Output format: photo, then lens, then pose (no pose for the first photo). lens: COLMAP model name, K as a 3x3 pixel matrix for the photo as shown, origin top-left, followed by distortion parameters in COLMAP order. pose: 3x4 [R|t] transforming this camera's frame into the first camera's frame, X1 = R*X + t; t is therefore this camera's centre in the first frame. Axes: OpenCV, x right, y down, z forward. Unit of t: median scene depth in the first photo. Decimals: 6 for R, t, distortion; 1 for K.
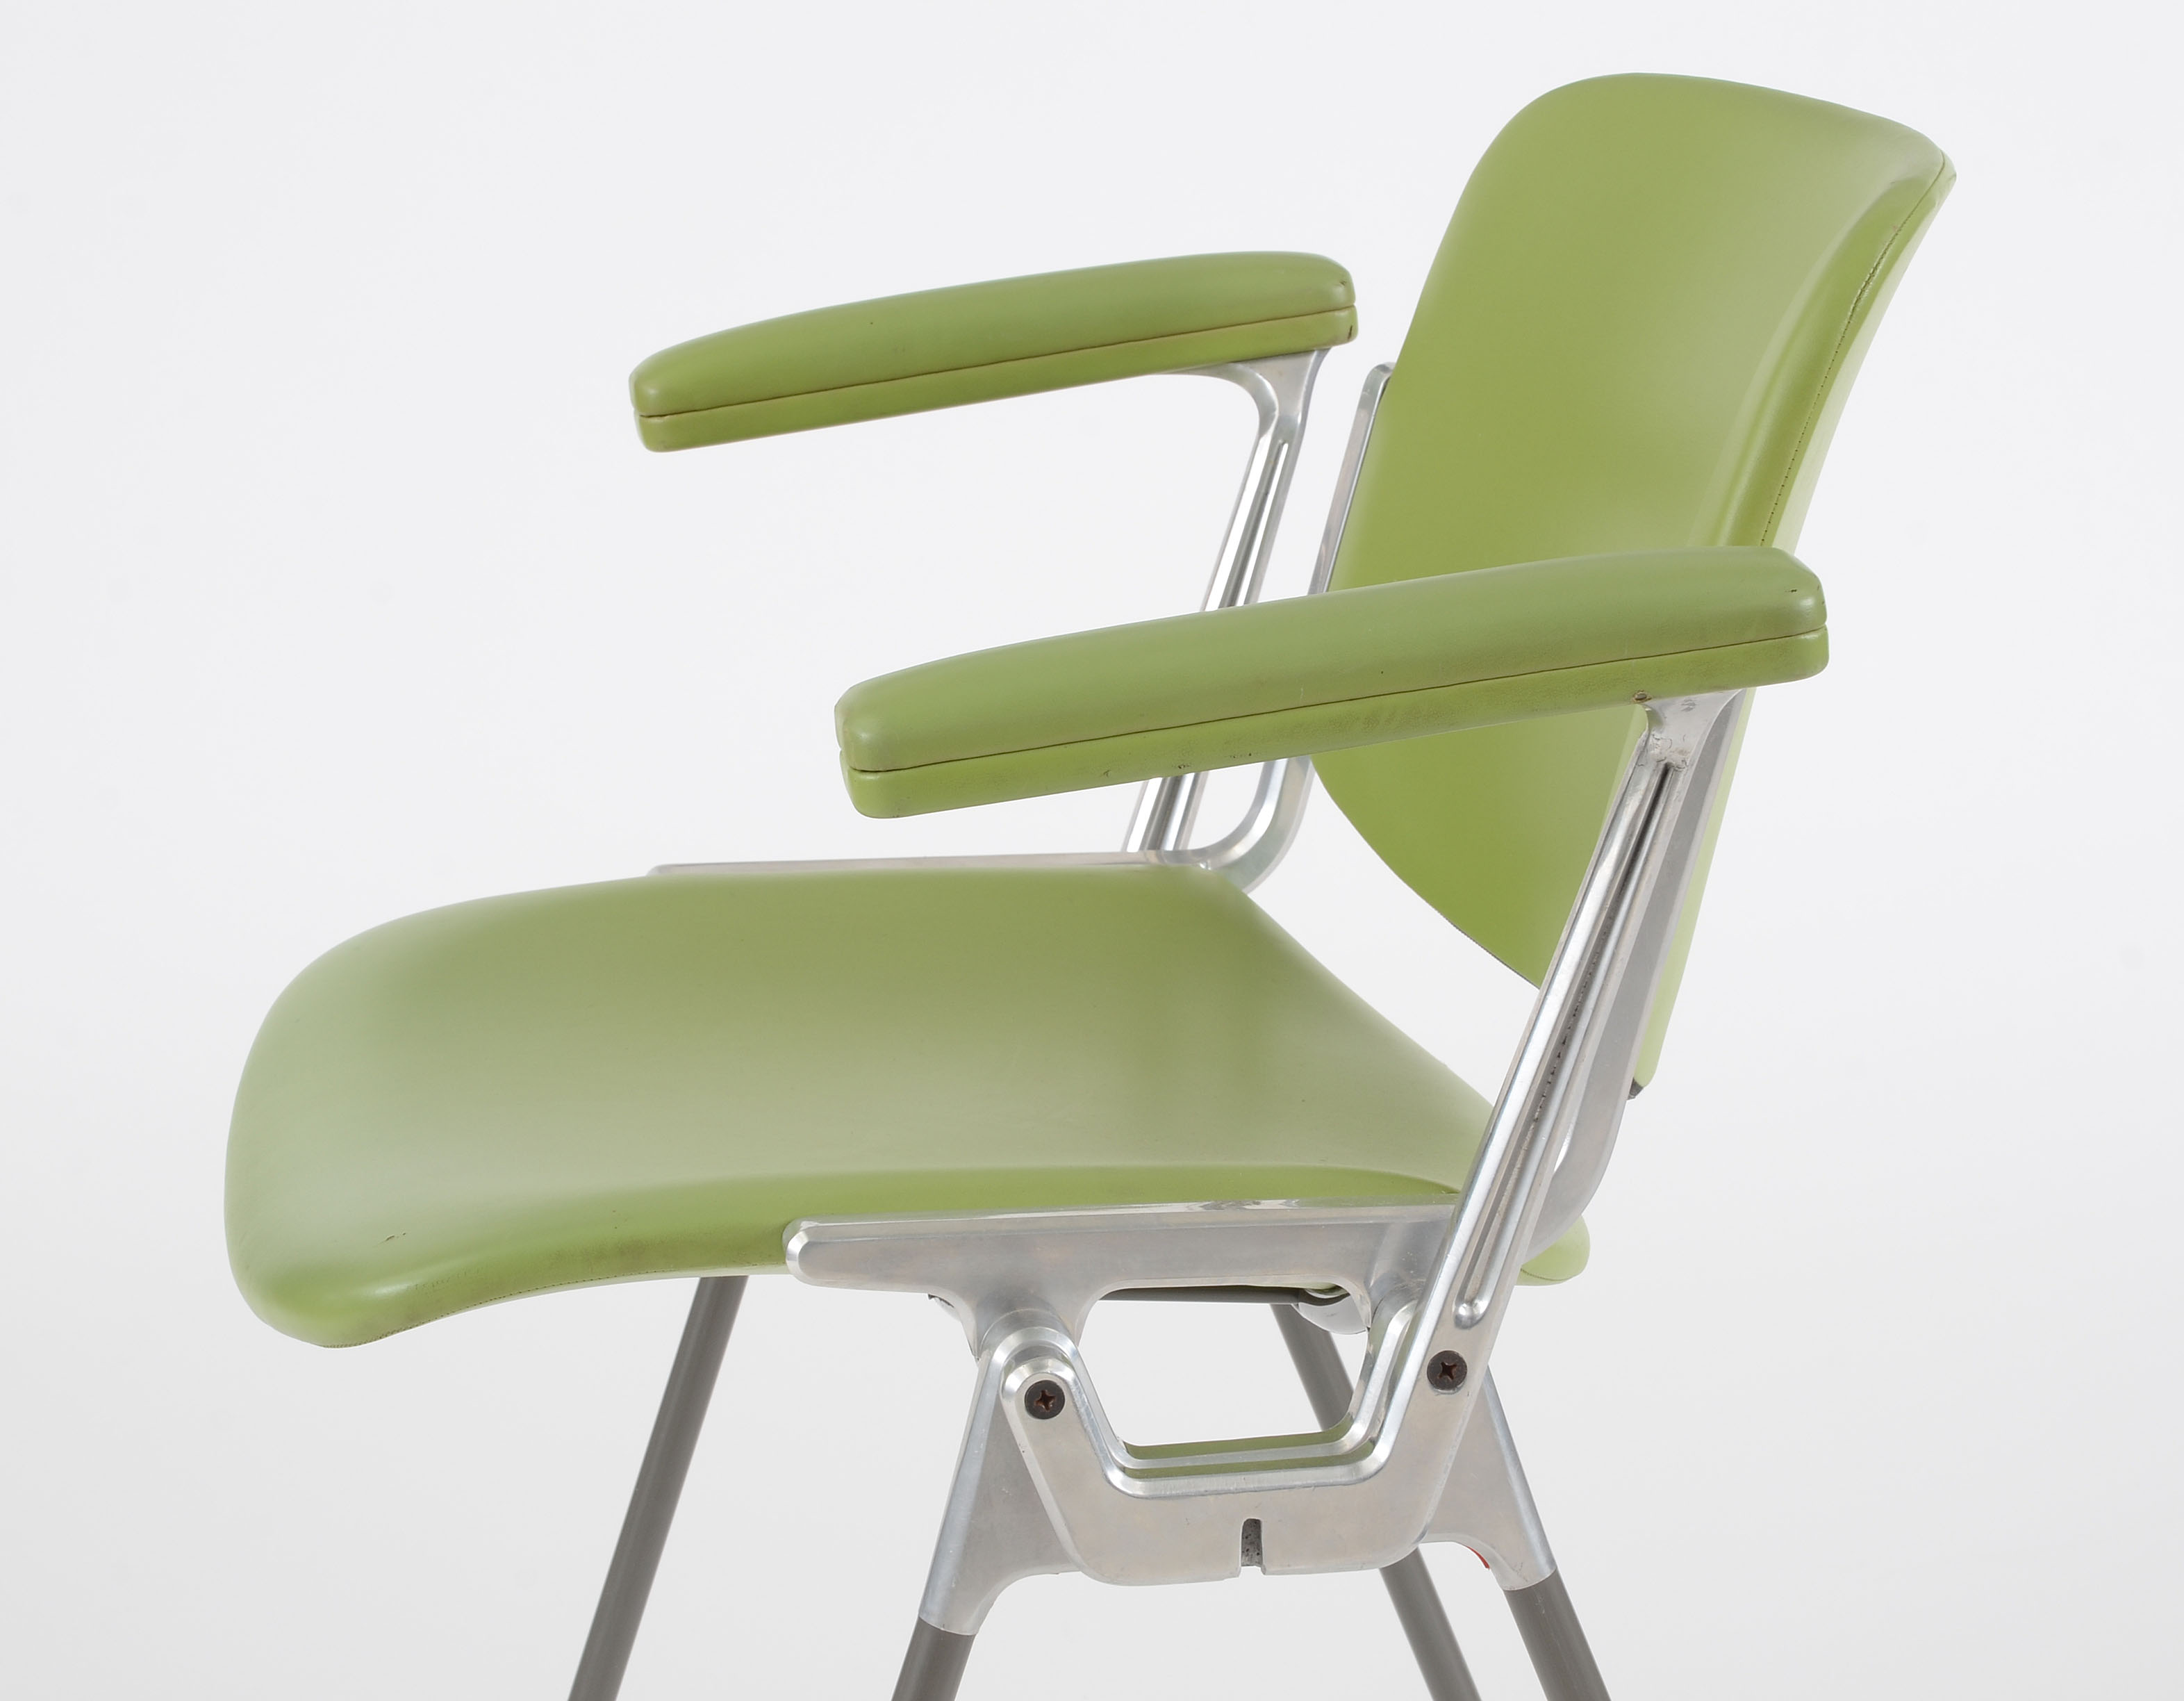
lens RADIAL K [[7158.7, 0, 1034.1], [0, 7158.7, 771.5], [0, 0, 1]] dist [0.560182, -0.951819]
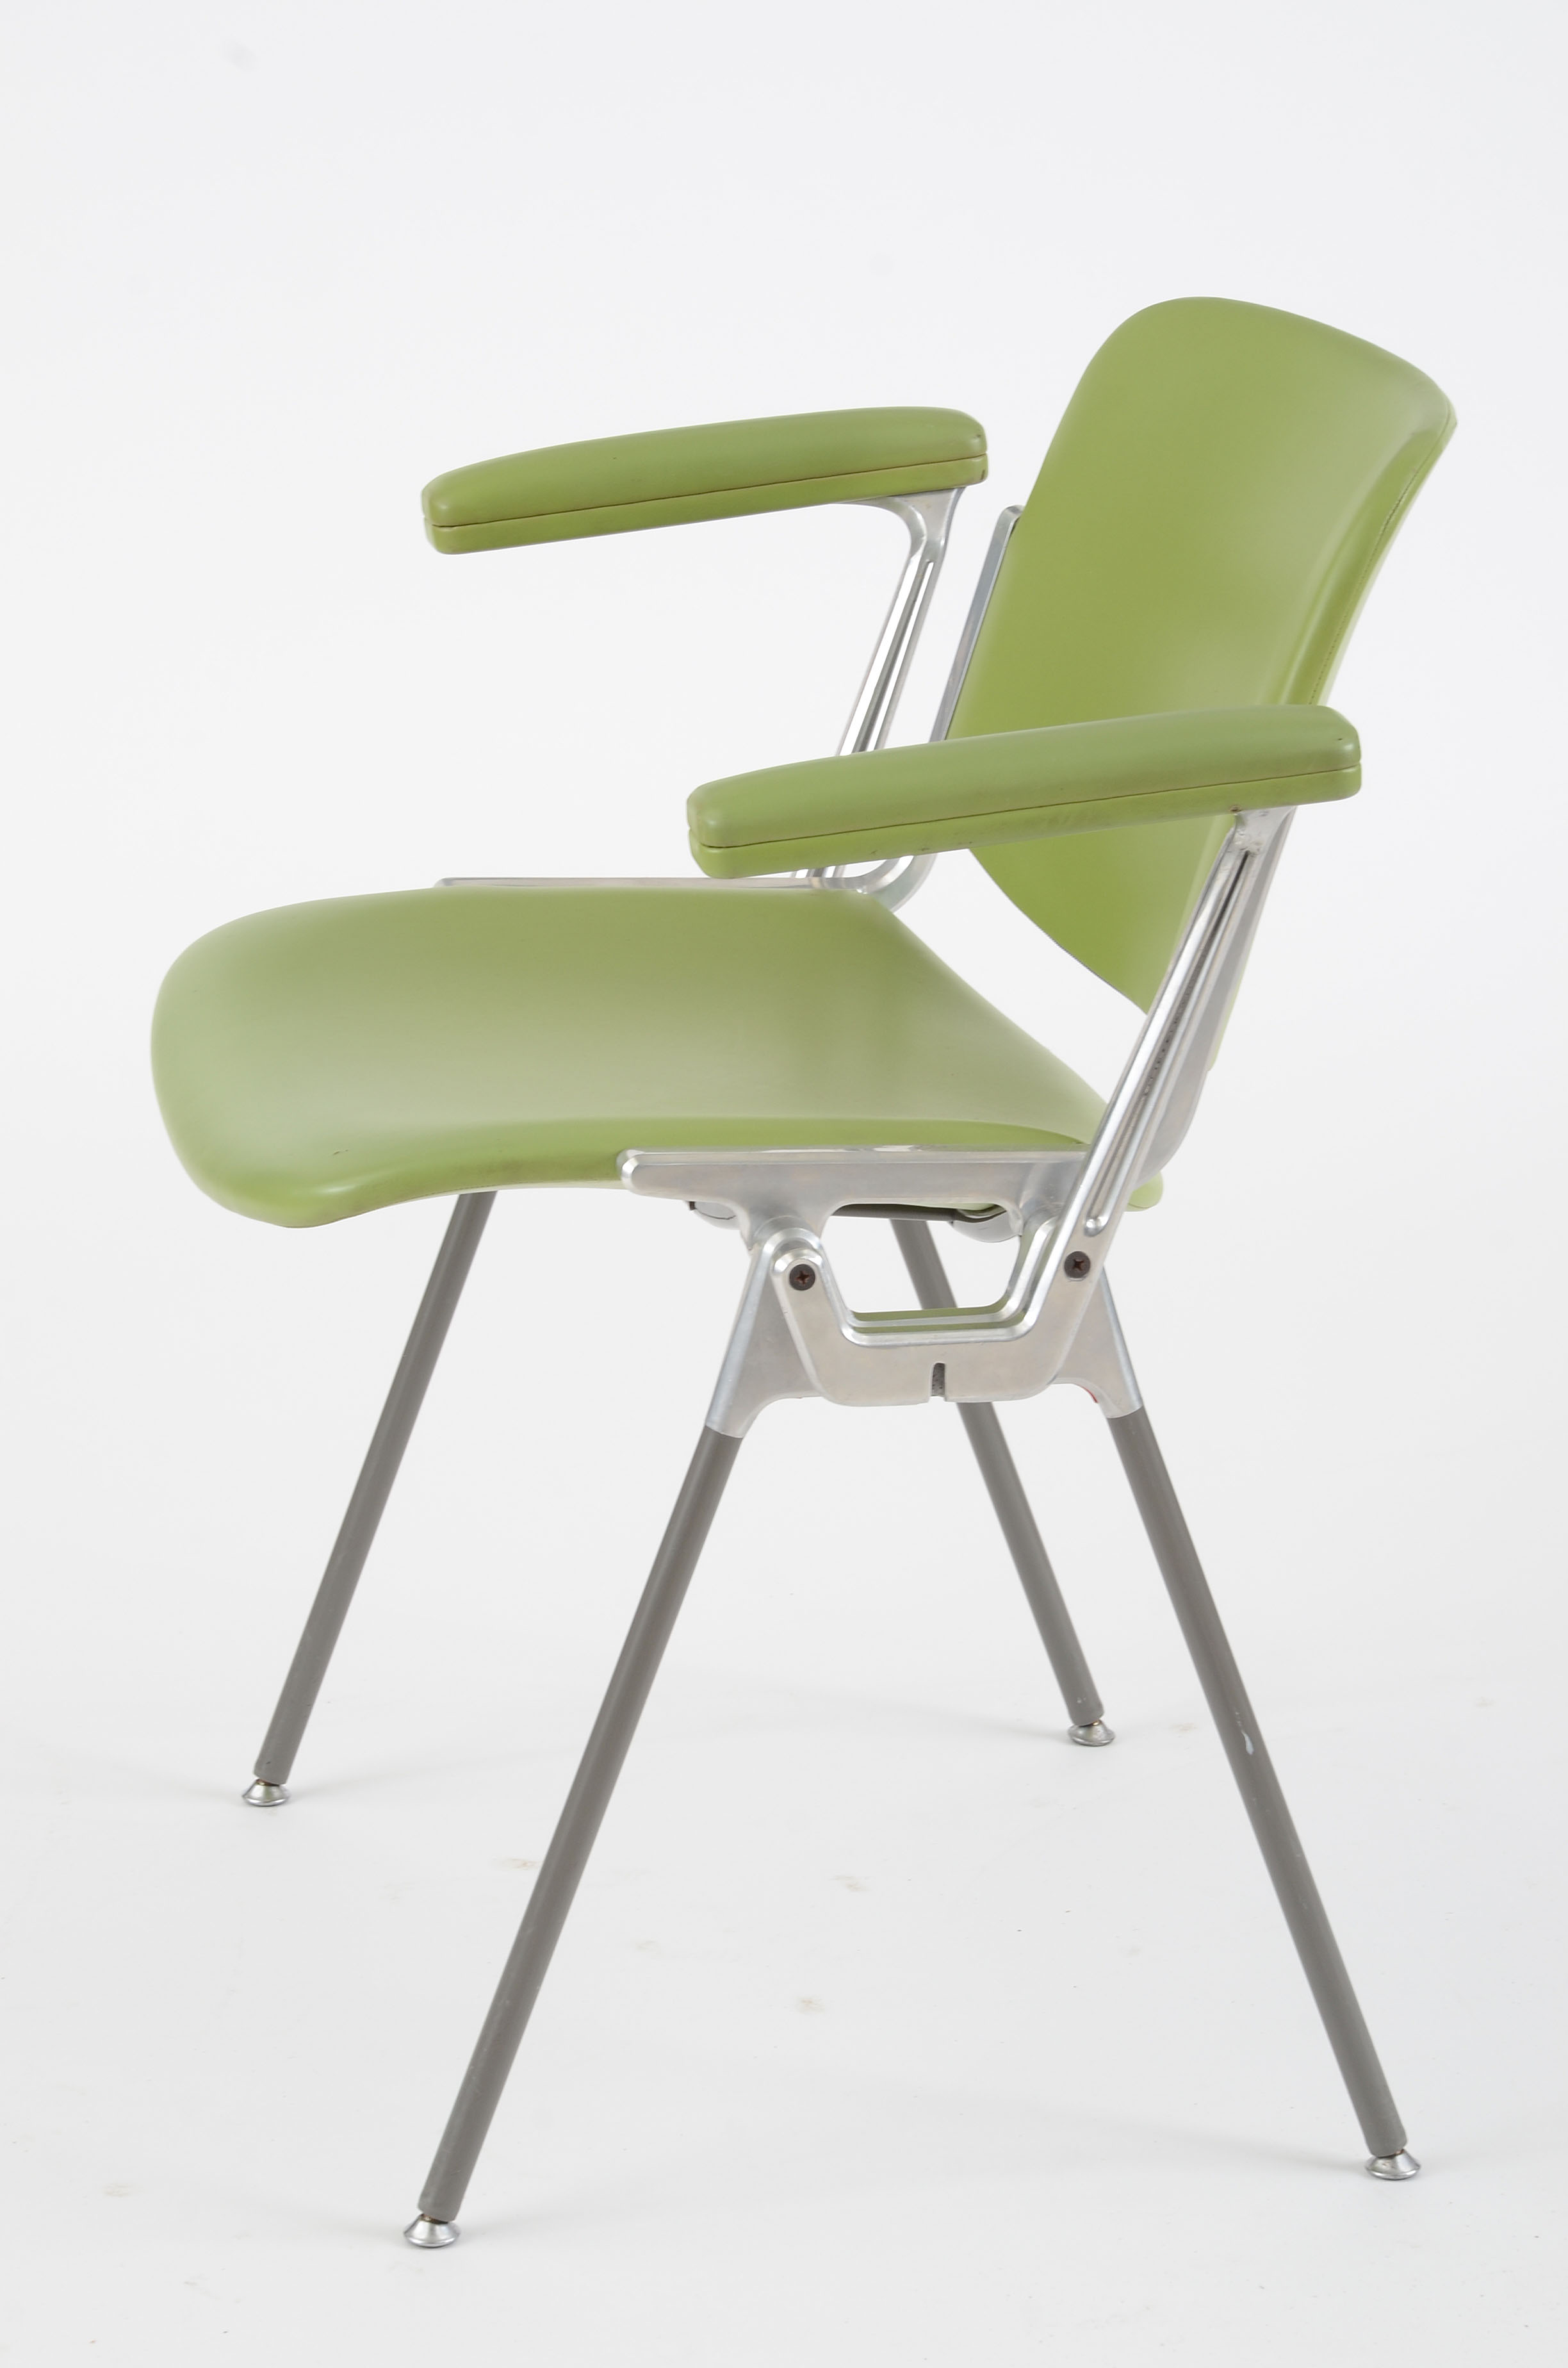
lens RADIAL K [[8517.0, 0, 784.0], [0, 8517.0, 1184.0], [0, 0, 1]] dist [0.768716, 0.834241]
pose [[0.997968, 0.027452, 0.057501, -0.099443], [-0.030970, 0.997644, 0.061209, -0.035719], [-0.055685, -0.062865, 0.996467, -0.696046]]
